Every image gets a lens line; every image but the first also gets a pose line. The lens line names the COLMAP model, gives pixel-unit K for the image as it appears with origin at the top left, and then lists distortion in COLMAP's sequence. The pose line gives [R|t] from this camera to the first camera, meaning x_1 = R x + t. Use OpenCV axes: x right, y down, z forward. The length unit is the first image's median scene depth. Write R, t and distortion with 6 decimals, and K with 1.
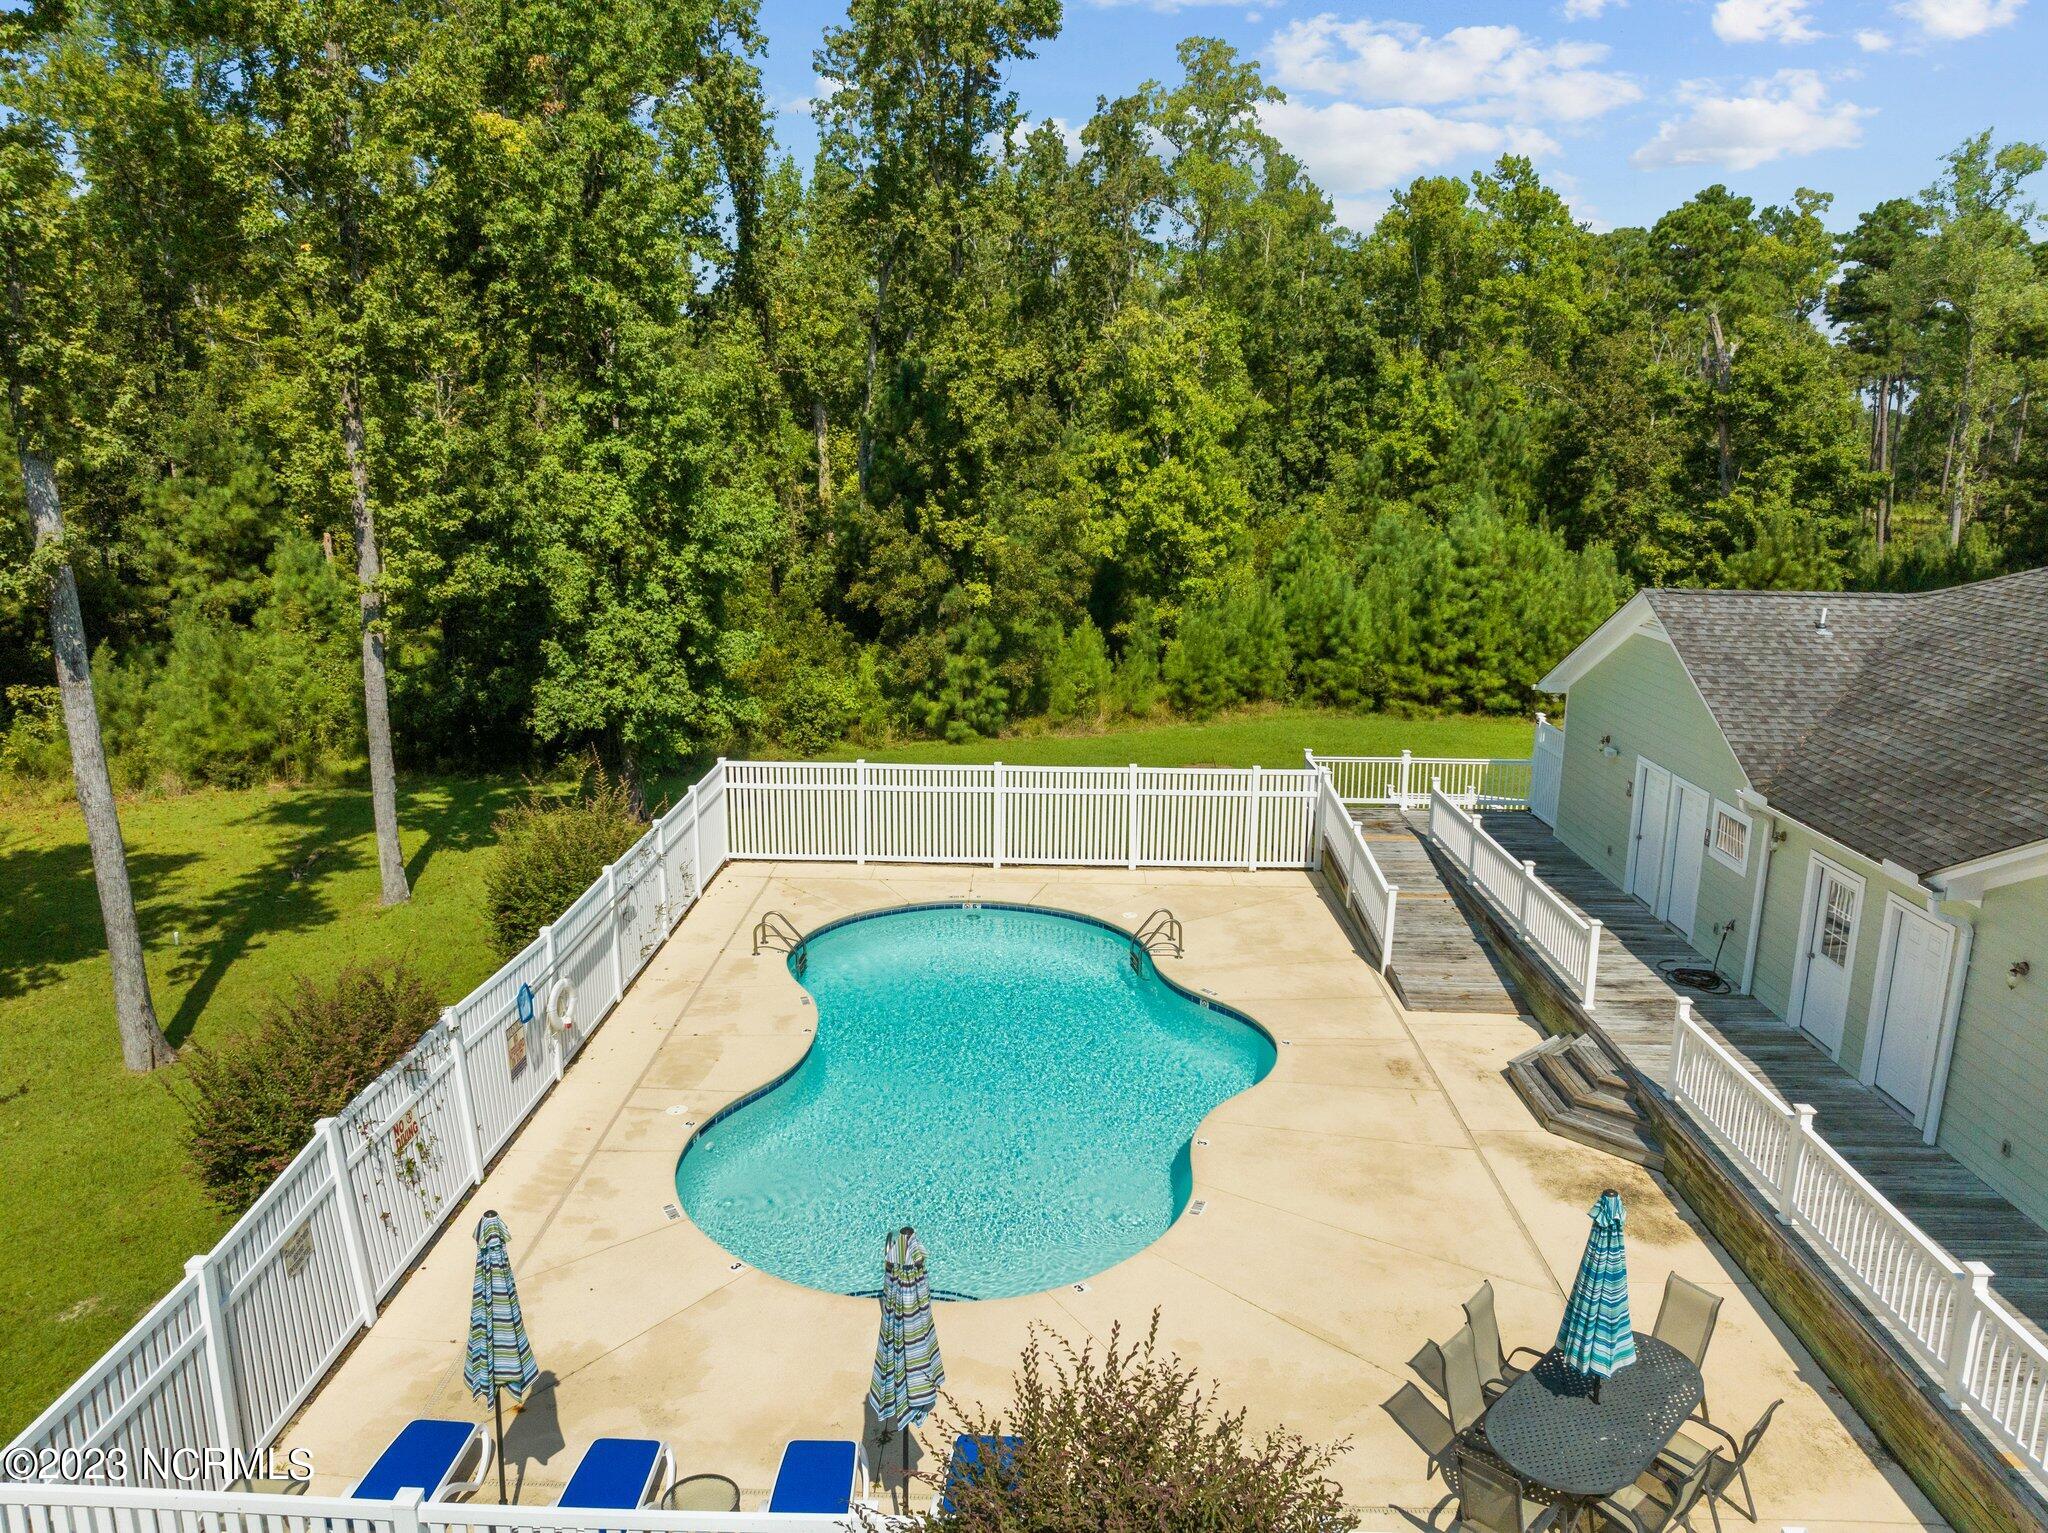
lens RADIAL K [[1439.6, 0, 1024.0], [0, 1439.6, 766.5], [0, 0, 1]] dist [-0.040934, 0.002686]
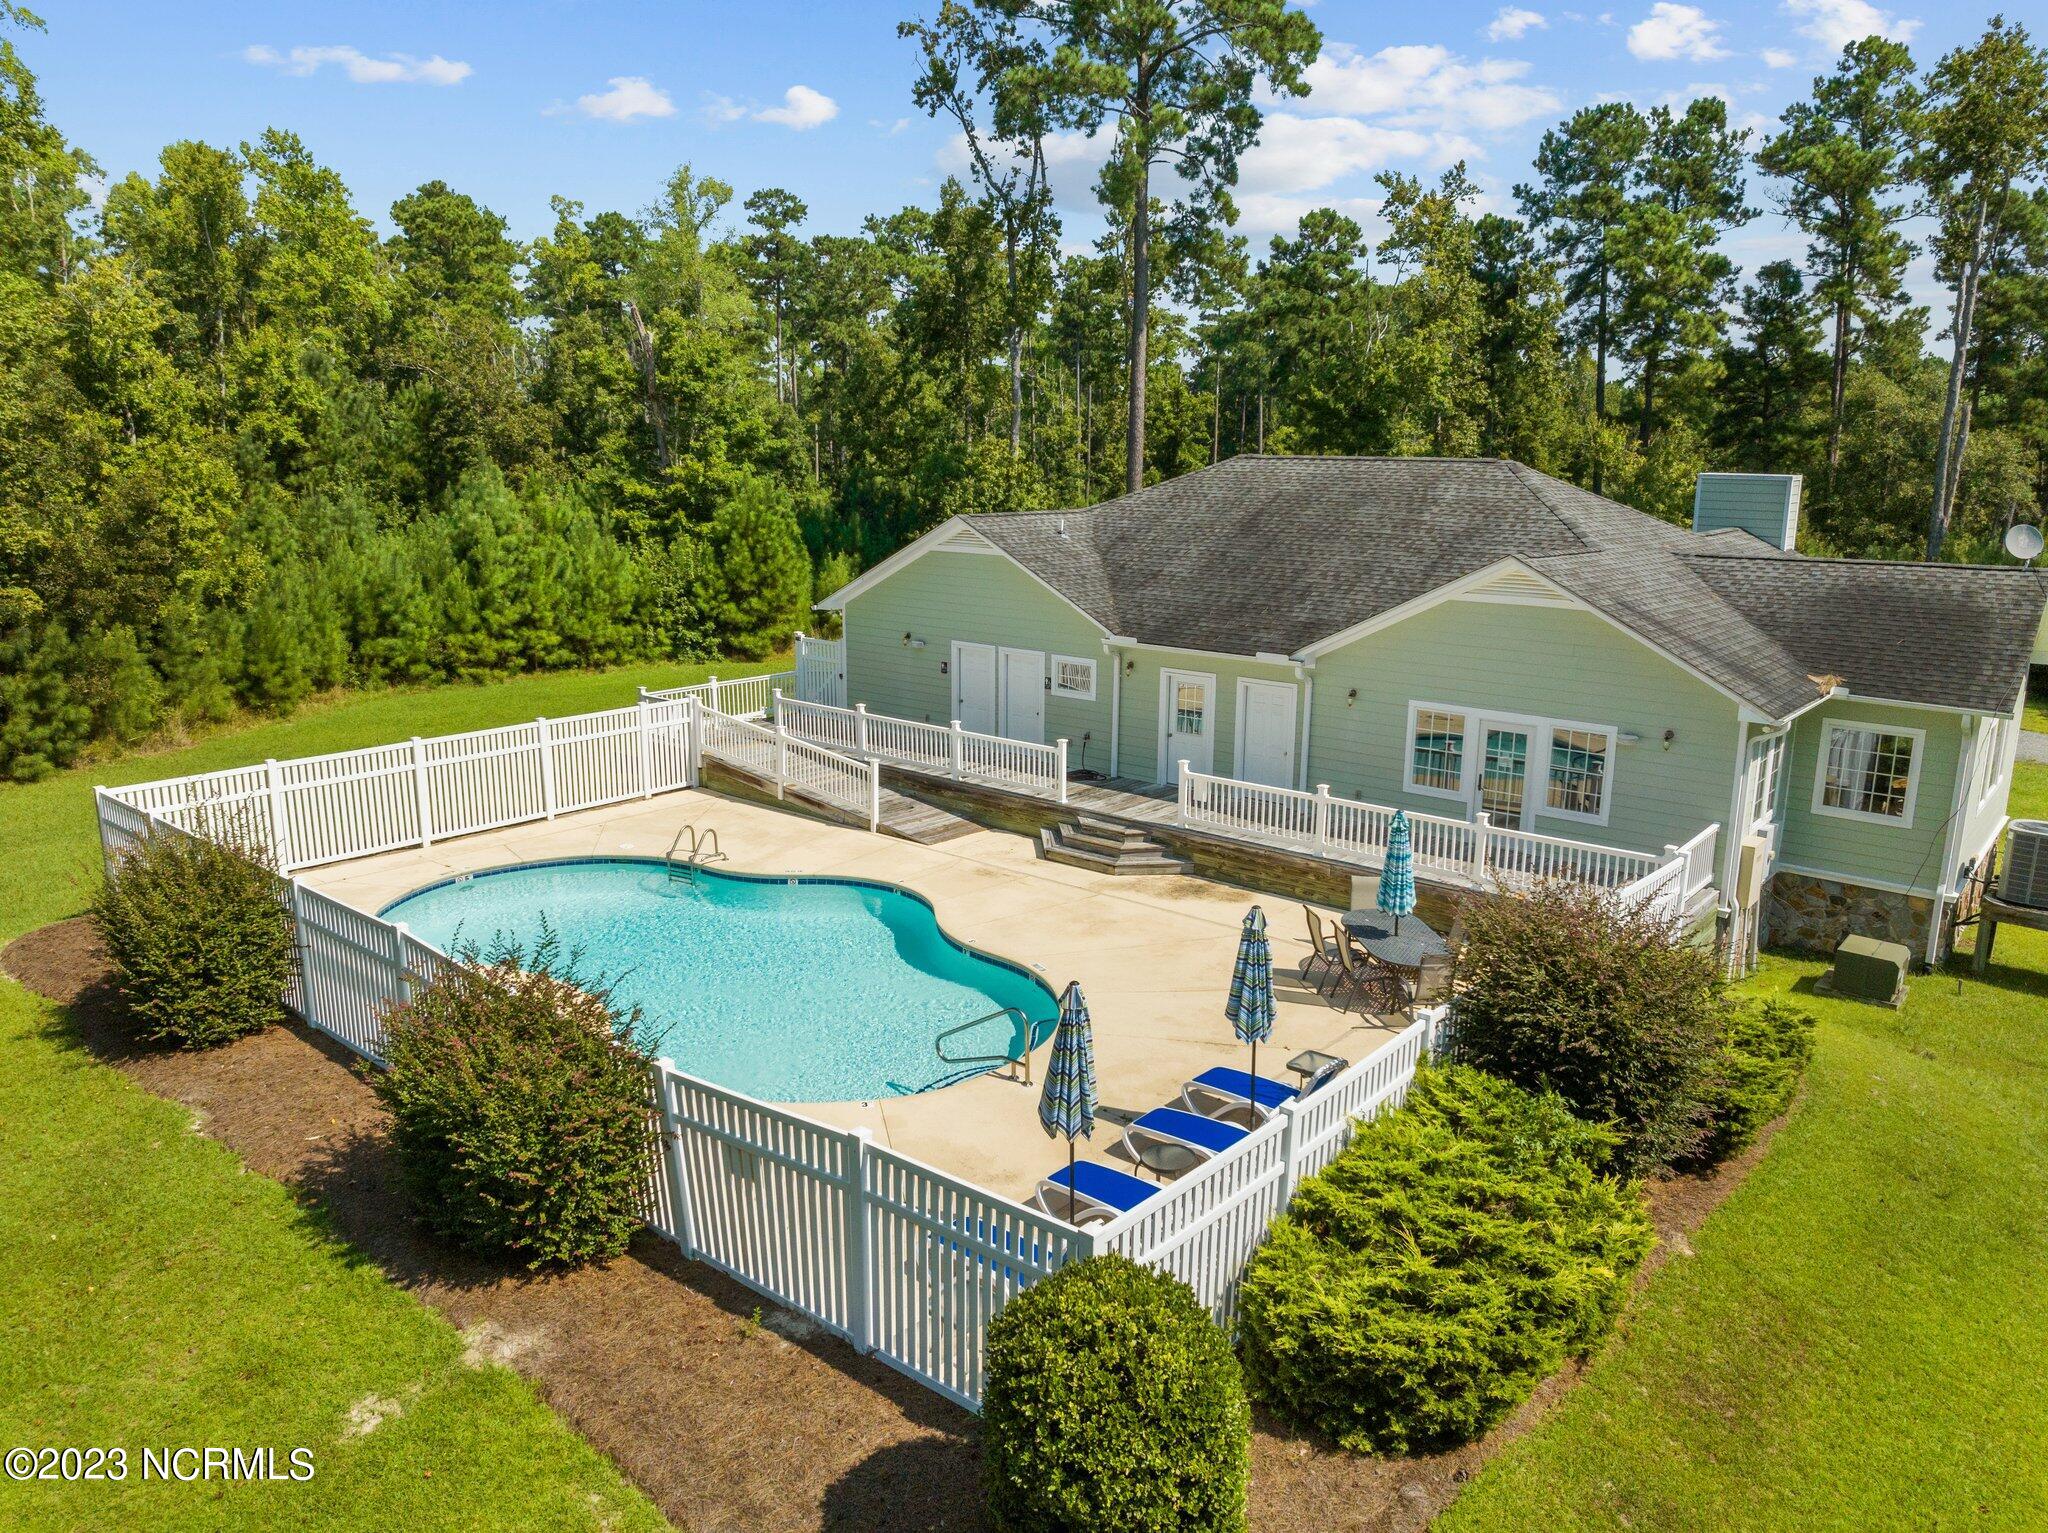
lens RADIAL K [[1407.5, 0, 1026.9], [0, 1407.5, 792.2], [0, 0, 1]] dist [-0.005205, -0.050391]
pose [[0.626463, -0.190742, 0.755752, -0.272198], [0.169332, 0.979743, 0.106911, 0.001181], [-0.760836, 0.060997, 0.646072, 0.047981]]
